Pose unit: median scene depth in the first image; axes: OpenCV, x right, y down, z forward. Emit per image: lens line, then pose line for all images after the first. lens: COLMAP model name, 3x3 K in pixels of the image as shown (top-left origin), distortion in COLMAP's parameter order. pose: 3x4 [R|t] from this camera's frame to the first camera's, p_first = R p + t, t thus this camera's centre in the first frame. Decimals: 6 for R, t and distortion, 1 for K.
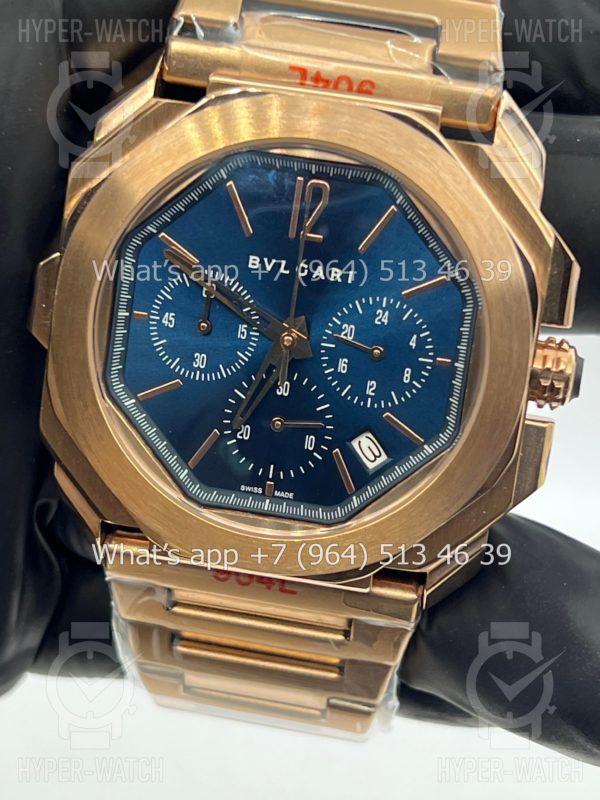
lens RADIAL K [[1854.6, 0, 310.6], [0, 1854.6, 399.8], [0, 0, 1]] dist [0.121896, -0.655101]
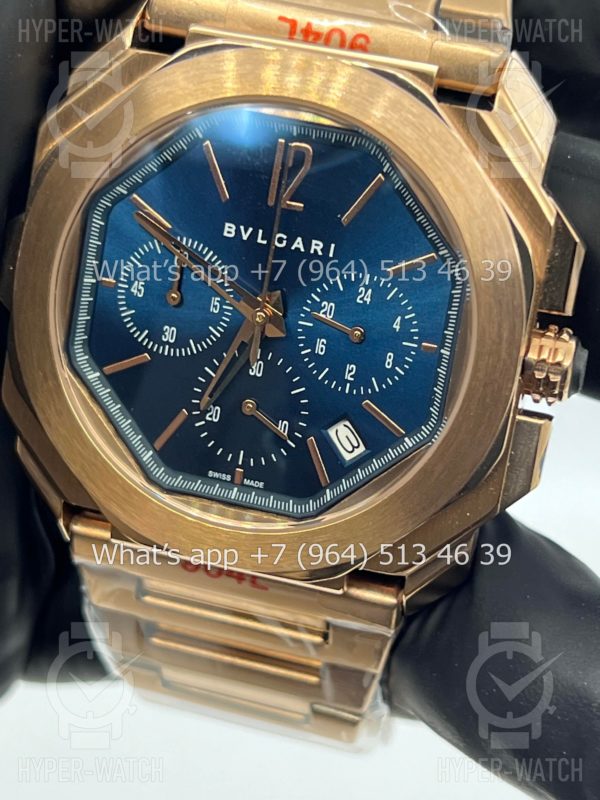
lens RADIAL K [[1854.6, 0, 310.6], [0, 1854.6, 399.8], [0, 0, 1]] dist [0.121896, -0.655101]
pose [[0.994107, 0.047902, -0.097250, 0.102849], [-0.046584, 0.998790, 0.015777, -0.006371], [0.097888, -0.011153, 0.995135, 0.085333]]
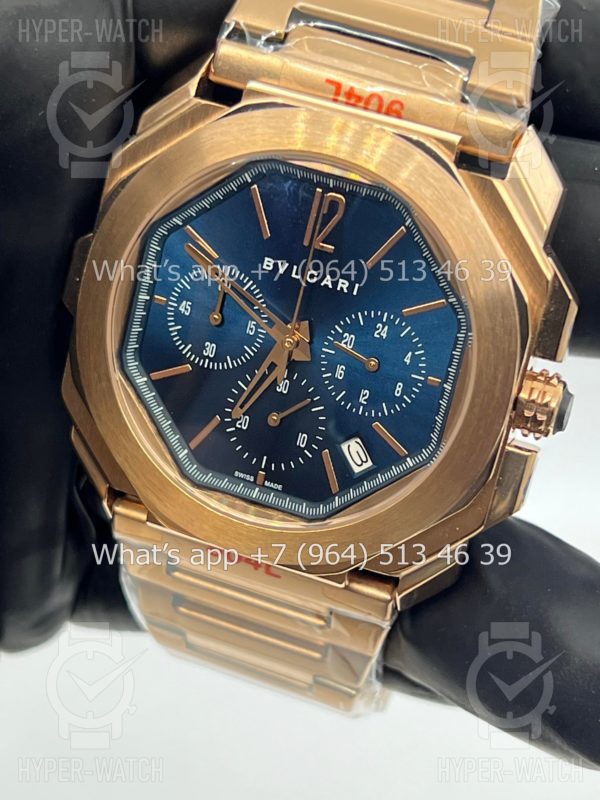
lens RADIAL K [[1854.6, 0, 310.6], [0, 1854.6, 399.8], [0, 0, 1]] dist [0.121896, -0.655101]
pose [[0.982271, 0.129051, -0.135980, 0.145281], [-0.122832, 0.991000, 0.053210, -0.056496], [0.141623, -0.035564, 0.989282, -0.038799]]
